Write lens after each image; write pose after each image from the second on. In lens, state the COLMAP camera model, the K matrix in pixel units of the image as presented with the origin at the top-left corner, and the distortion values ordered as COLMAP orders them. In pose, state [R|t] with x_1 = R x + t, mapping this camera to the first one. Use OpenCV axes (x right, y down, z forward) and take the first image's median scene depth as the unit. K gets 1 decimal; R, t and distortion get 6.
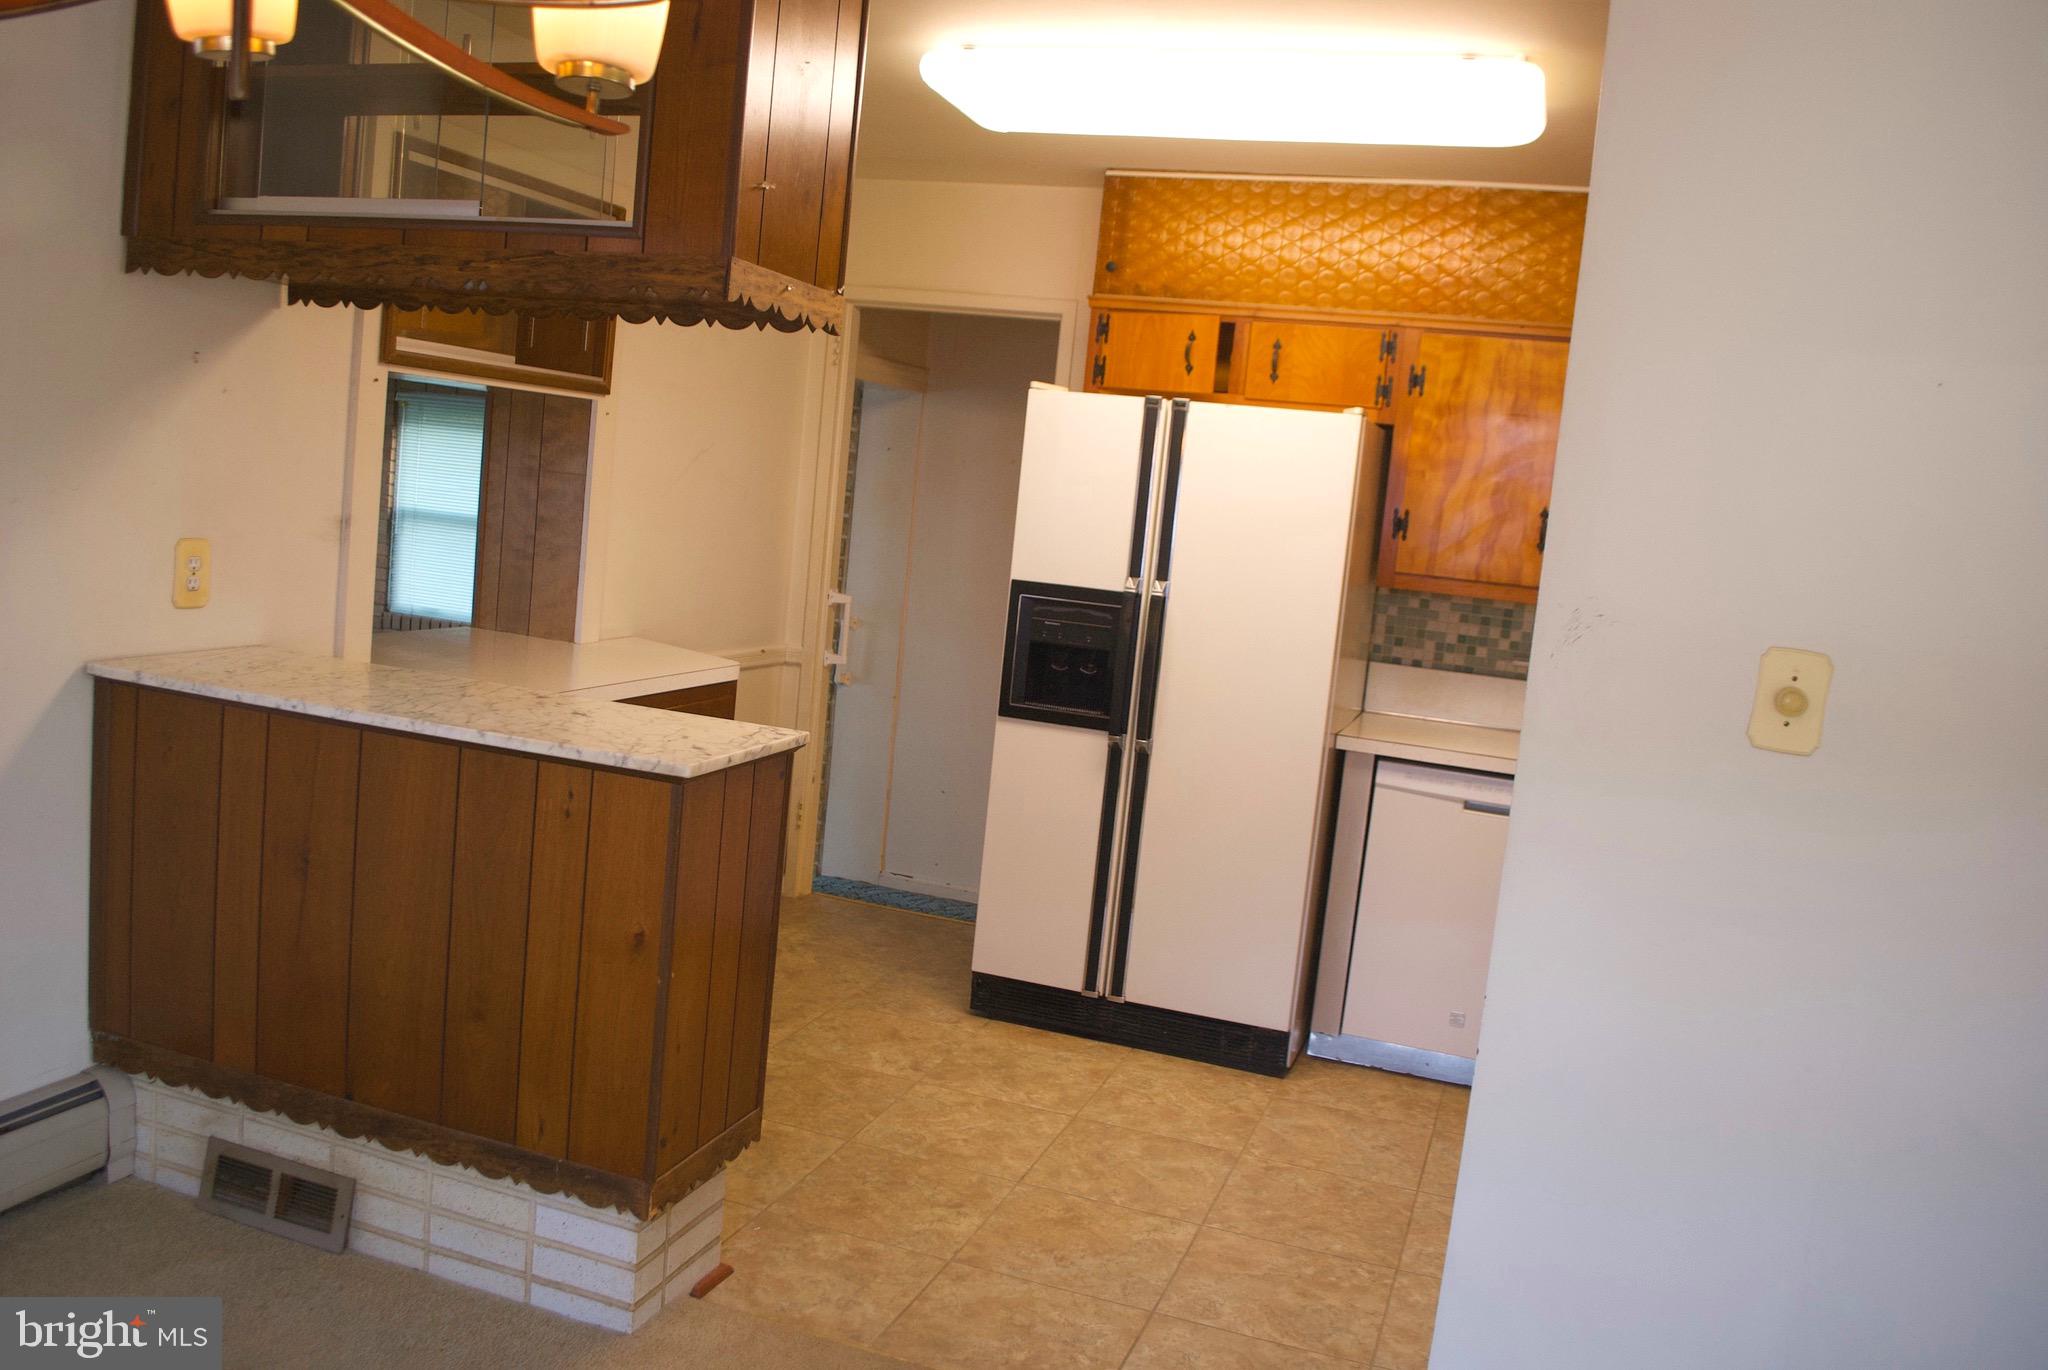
lens RADIAL K [[1643.3, 0, 1031.9], [0, 1643.3, 681.2], [0, 0, 1]] dist [-0.082934, 0.004078]
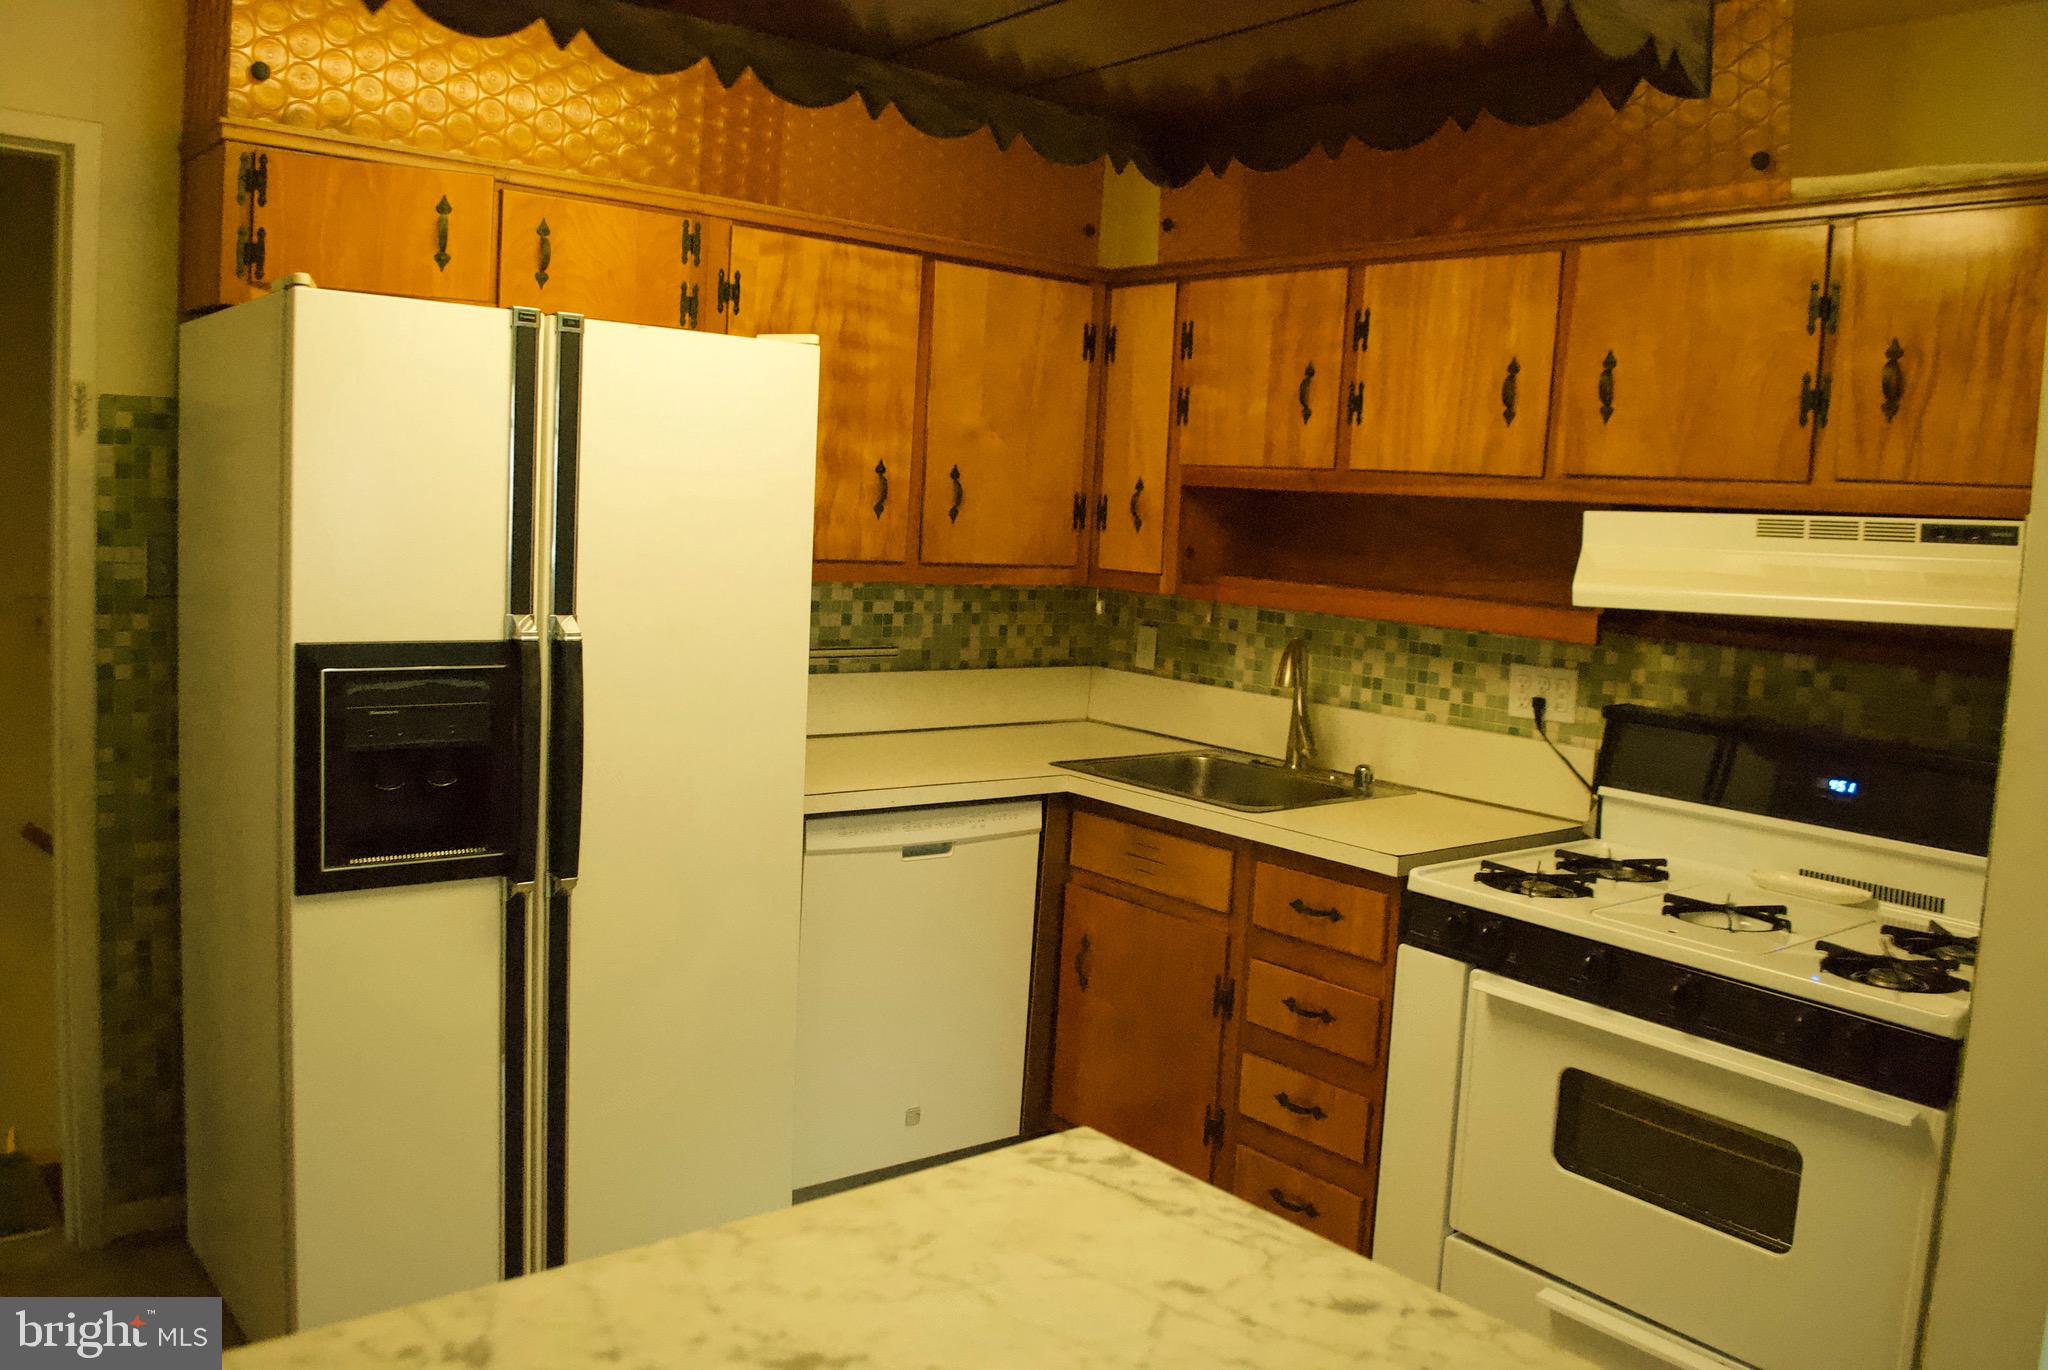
lens RADIAL K [[1600.3, 0, 1035.5], [0, 1600.3, 679.0], [0, 0, 1]] dist [-0.078842, 0.002521]
pose [[0.542792, -0.155083, 0.825425, -0.321540], [0.096675, 0.987808, 0.122019, -0.093925], [-0.834285, 0.013567, 0.551167, 0.537348]]
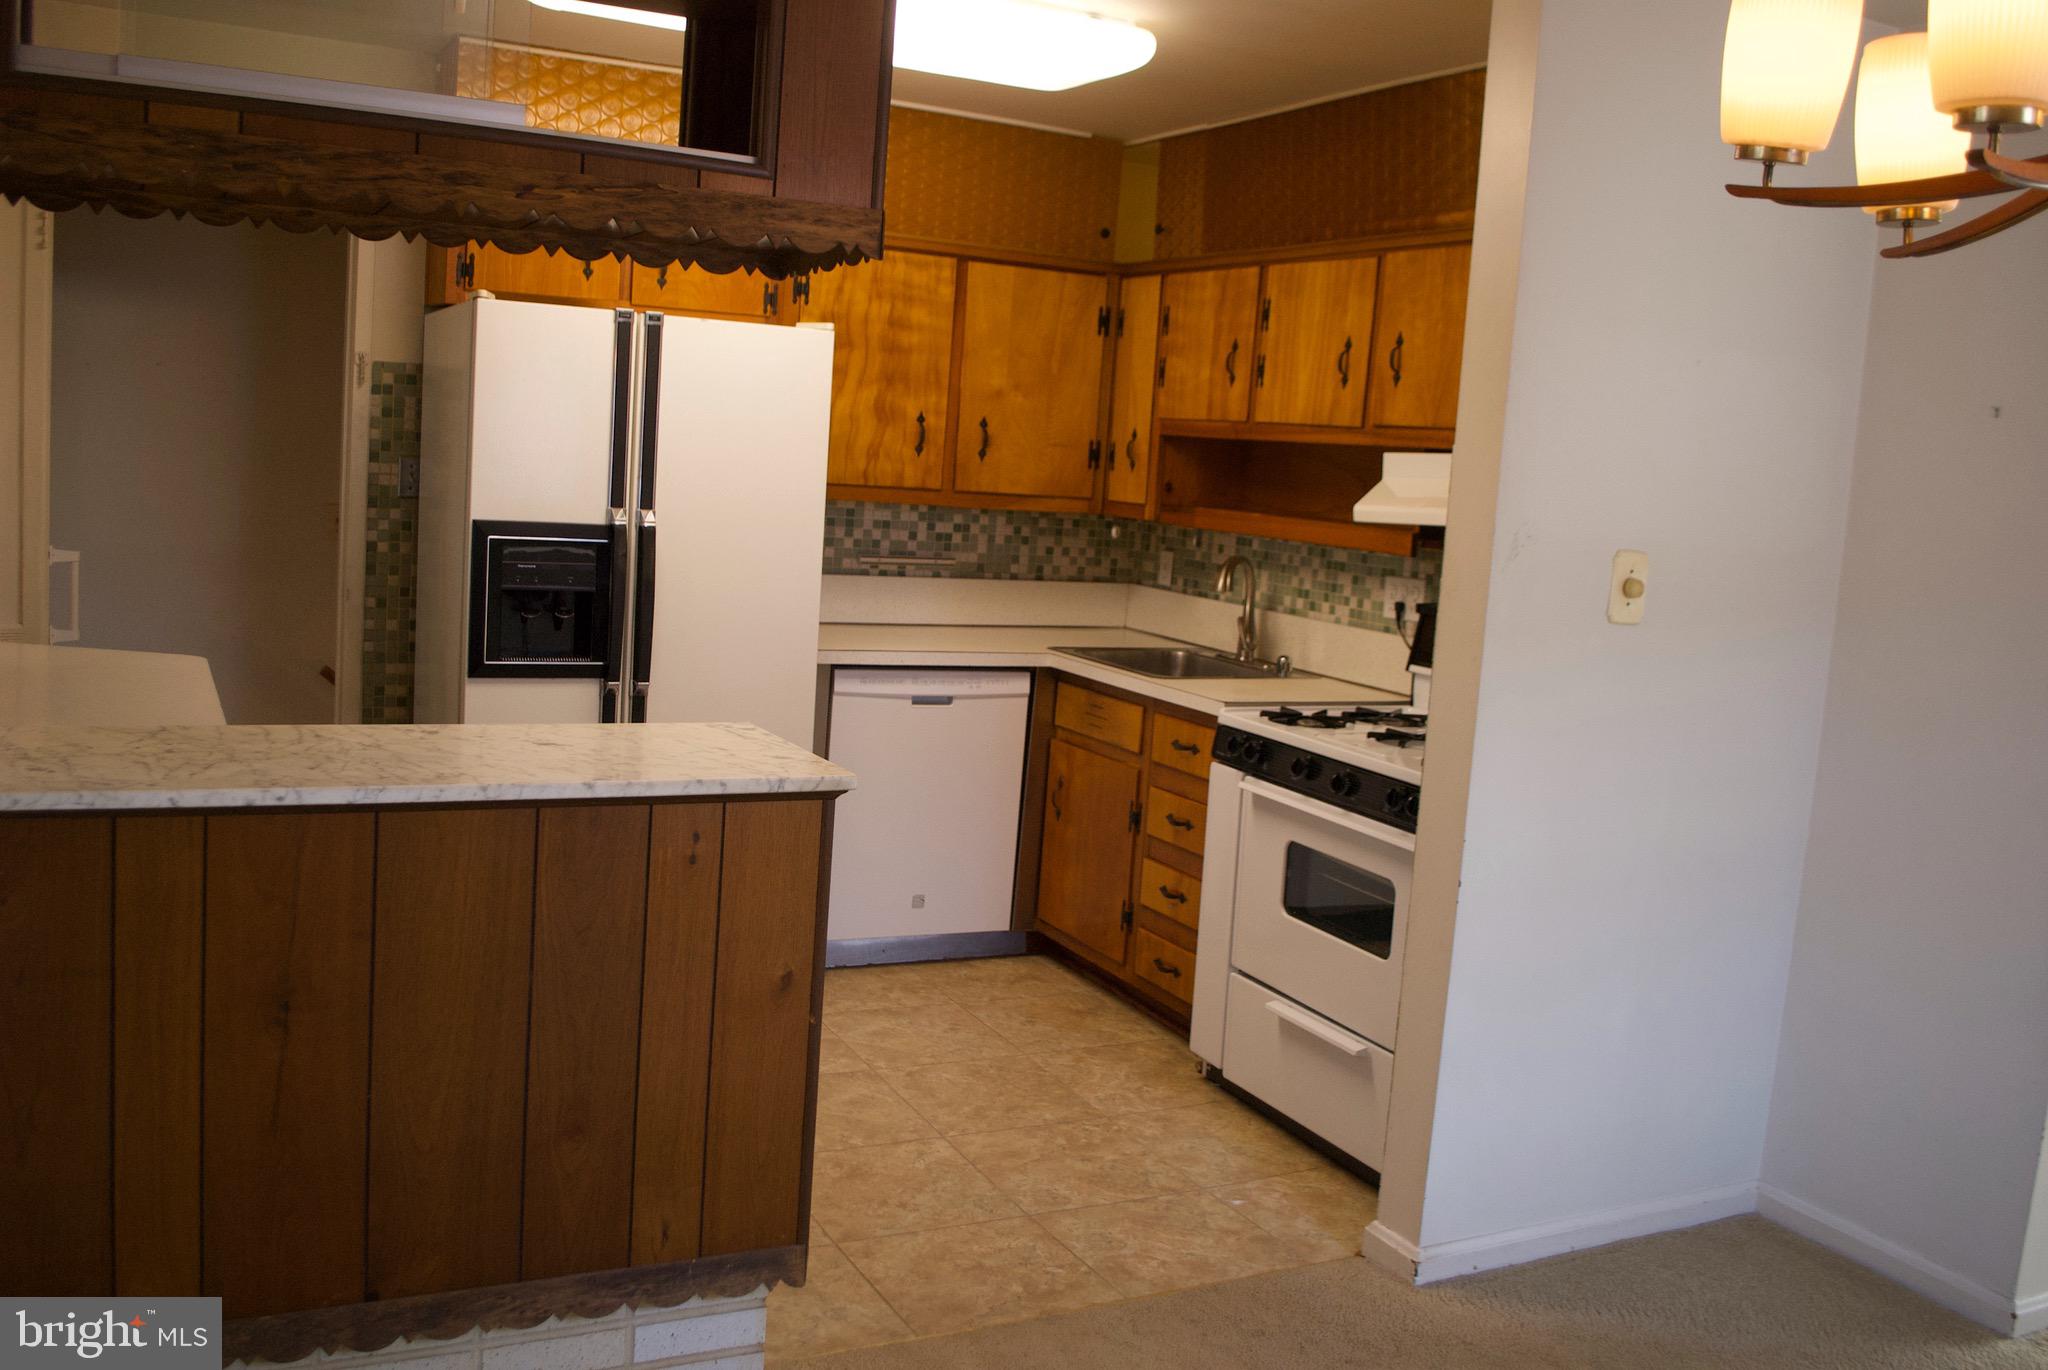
lens RADIAL K [[1753.0, 0, 1043.2], [0, 1753.0, 677.6], [0, 0, 1]] dist [-0.073751, -0.001510]
pose [[0.701514, -0.137680, 0.699230, -0.474469], [0.082227, 0.990245, 0.112486, -0.060389], [-0.707896, -0.021415, 0.705992, 0.143958]]
